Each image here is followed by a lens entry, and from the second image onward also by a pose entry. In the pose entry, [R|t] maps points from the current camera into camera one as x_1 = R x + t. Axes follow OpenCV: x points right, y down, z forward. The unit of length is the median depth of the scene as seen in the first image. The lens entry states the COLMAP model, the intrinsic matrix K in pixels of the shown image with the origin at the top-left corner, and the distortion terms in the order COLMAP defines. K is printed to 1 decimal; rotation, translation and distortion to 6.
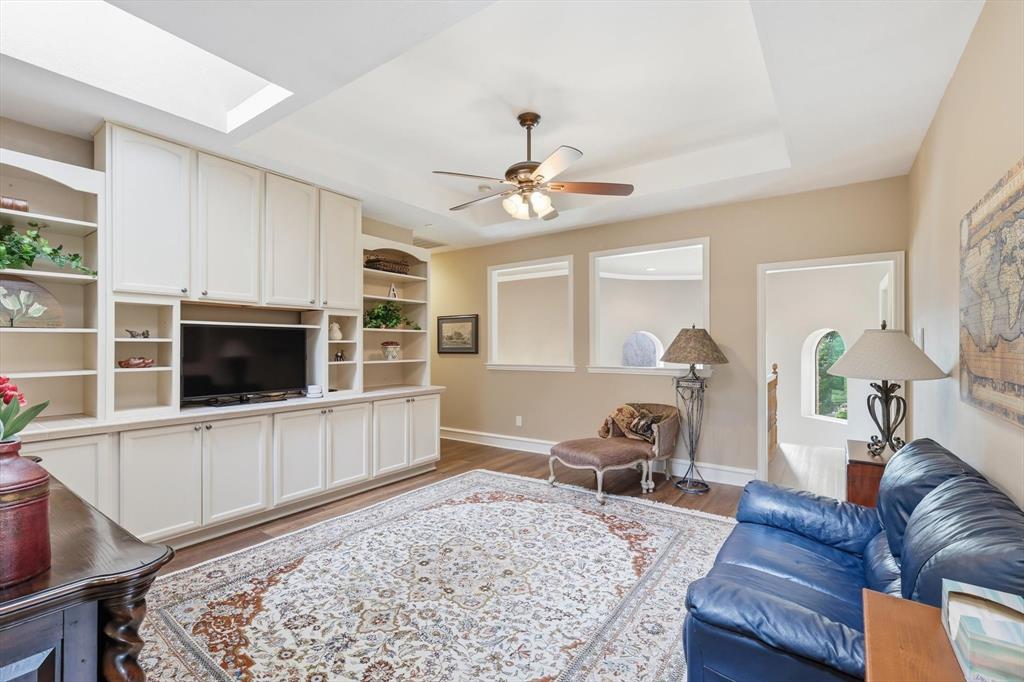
lens RADIAL K [[458.1, 0, 513.0], [0, 458.1, 344.7], [0, 0, 1]] dist [0.001830, -0.000076]
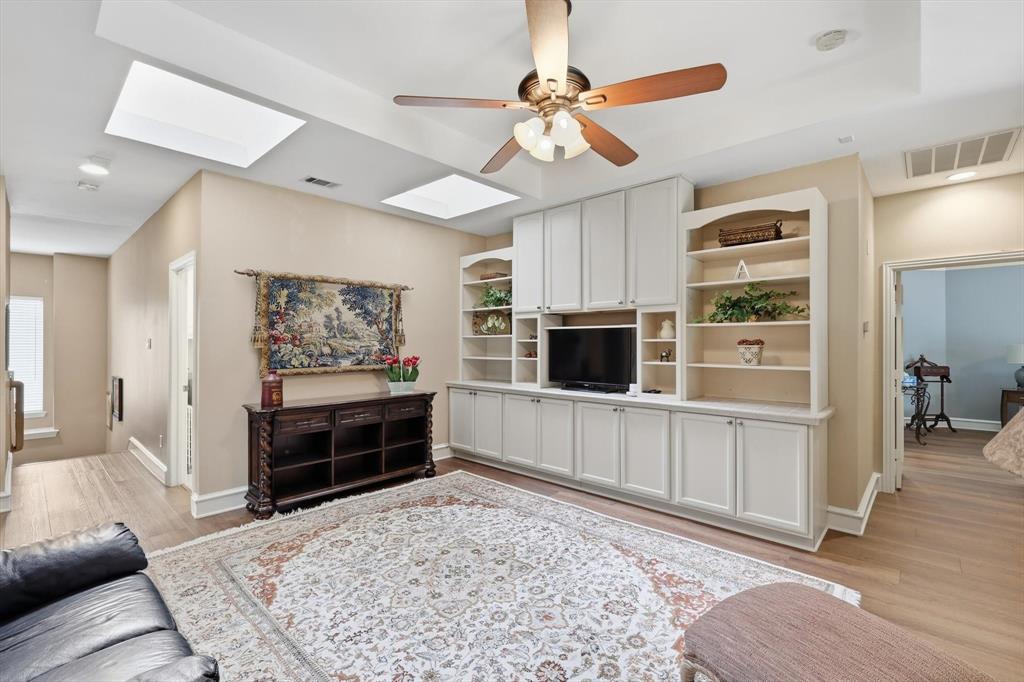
lens RADIAL K [[448.0, 0, 512.9], [0, 448.0, 343.3], [0, 0, 1]] dist [0.003850, -0.000402]
pose [[-0.130416, 0.003668, -0.991453, 0.797798], [0.001850, 0.999992, 0.003456, -0.006919], [0.991458, -0.001384, -0.130422, 1.187233]]
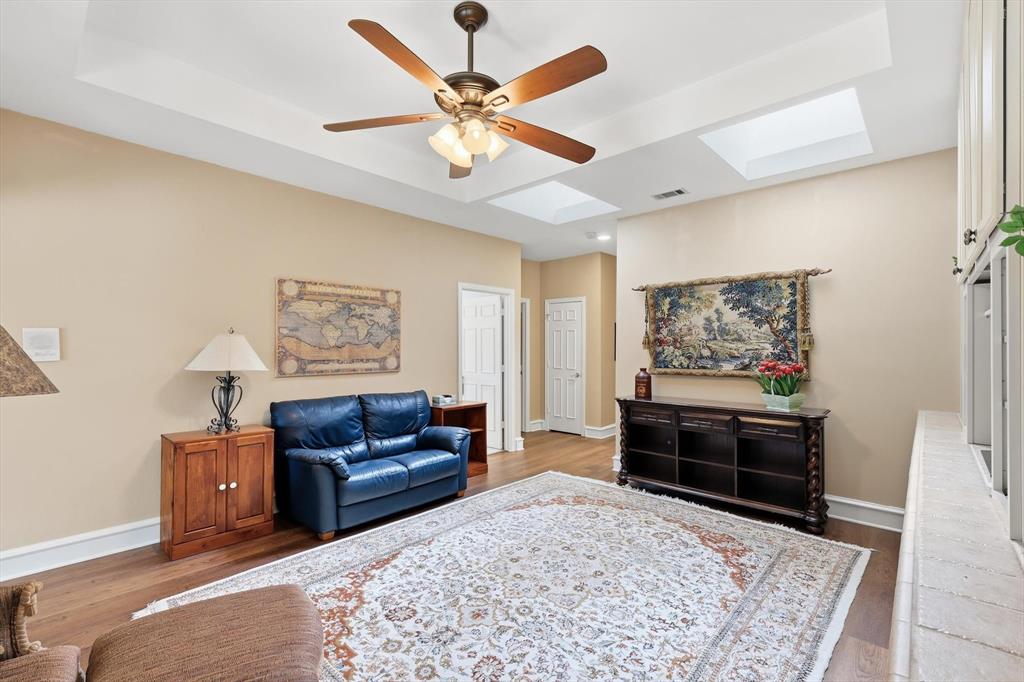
lens RADIAL K [[448.0, 0, 512.9], [0, 448.0, 343.3], [0, 0, 1]] dist [0.003850, -0.000402]
pose [[-0.992150, -0.000180, 0.125055, -0.128657], [-0.000830, 0.999986, -0.005148, -0.002855], [-0.125053, -0.005212, -0.992136, 1.910836]]
